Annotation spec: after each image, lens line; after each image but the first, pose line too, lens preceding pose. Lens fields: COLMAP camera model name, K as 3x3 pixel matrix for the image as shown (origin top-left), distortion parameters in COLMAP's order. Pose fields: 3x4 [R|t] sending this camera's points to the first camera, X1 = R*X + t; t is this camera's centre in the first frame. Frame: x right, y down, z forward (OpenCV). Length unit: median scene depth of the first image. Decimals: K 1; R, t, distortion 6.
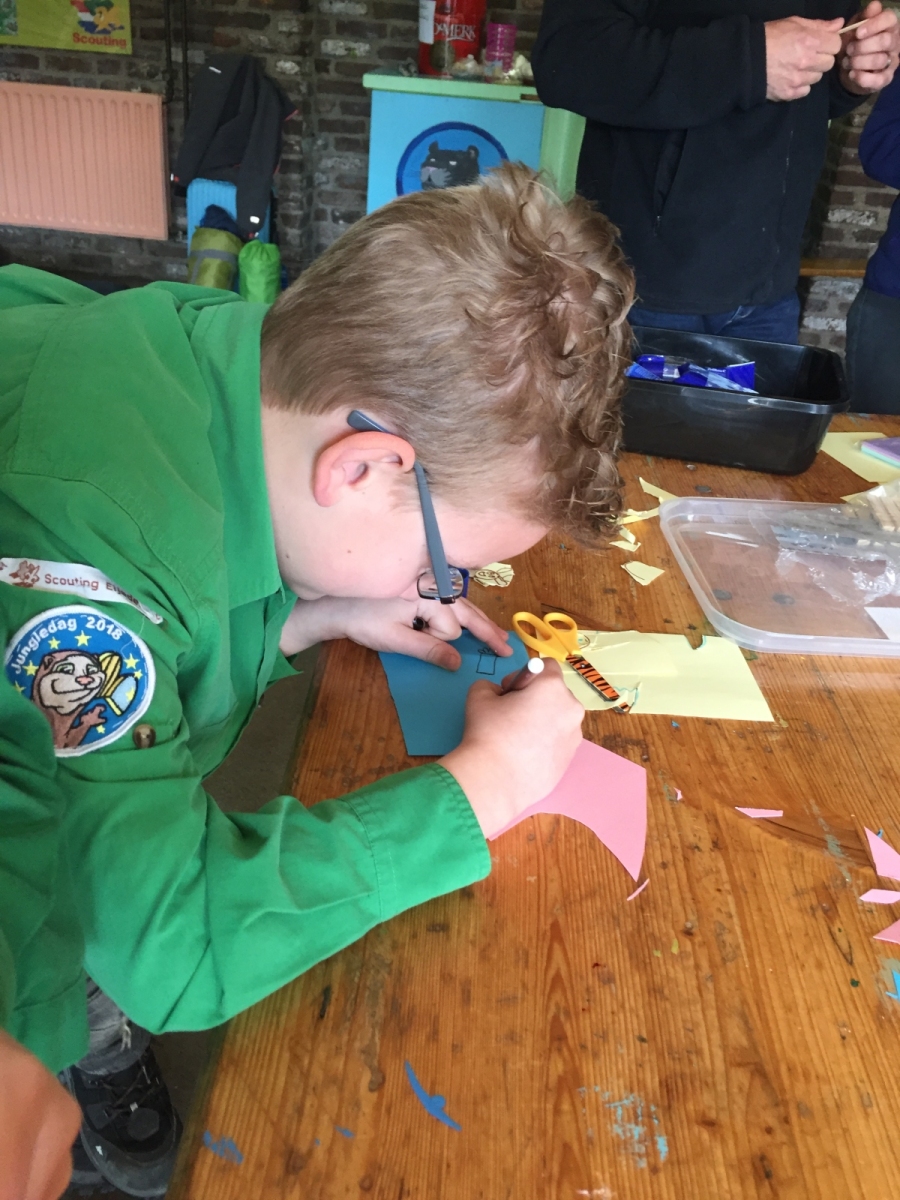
lens RADIAL K [[1016.0, 0, 447.1], [0, 1016.0, 595.0], [0, 0, 1]] dist [0.009906, -0.023966]
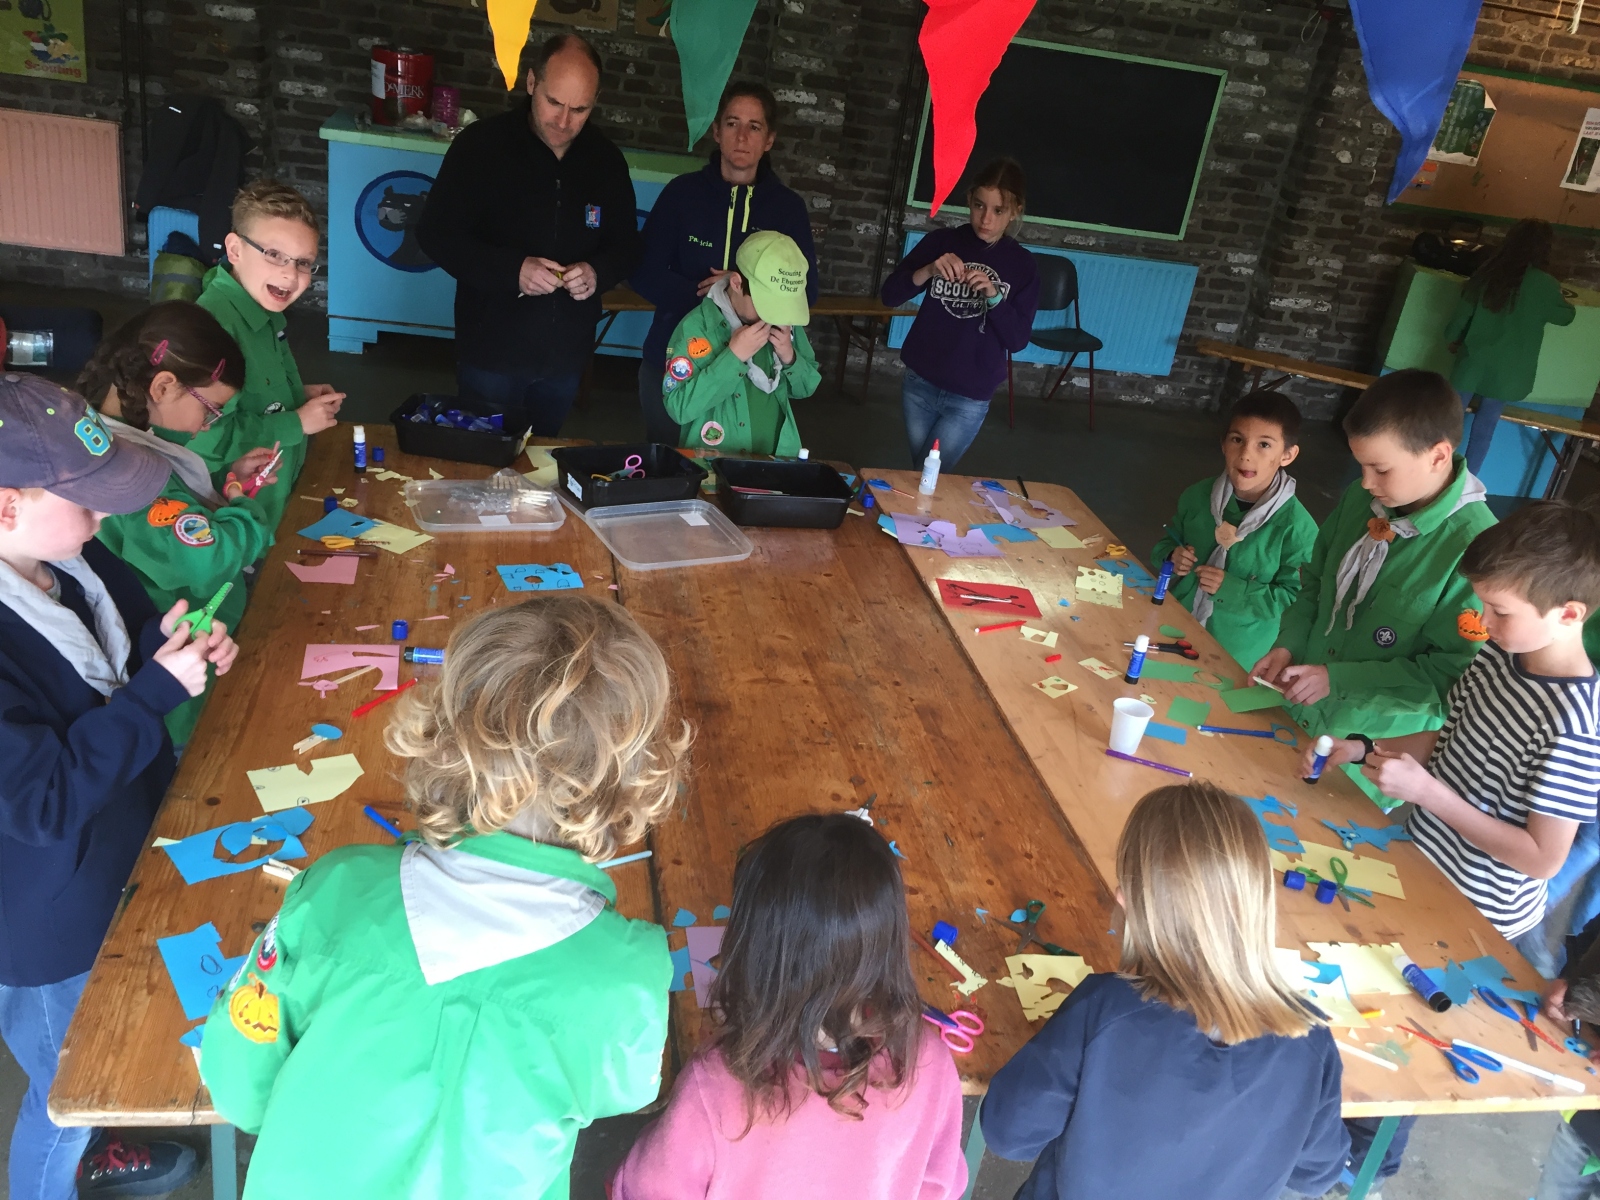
lens RADIAL K [[1354.7, 0, 797.7], [0, 1354.7, 615.8], [0, 0, 1]] dist [0.009906, -0.023966]
pose [[0.974086, -0.030500, 0.224113, 0.071230], [0.036396, 0.999090, -0.022221, 0.070193], [-0.223231, 0.029802, 0.974310, -0.500725]]
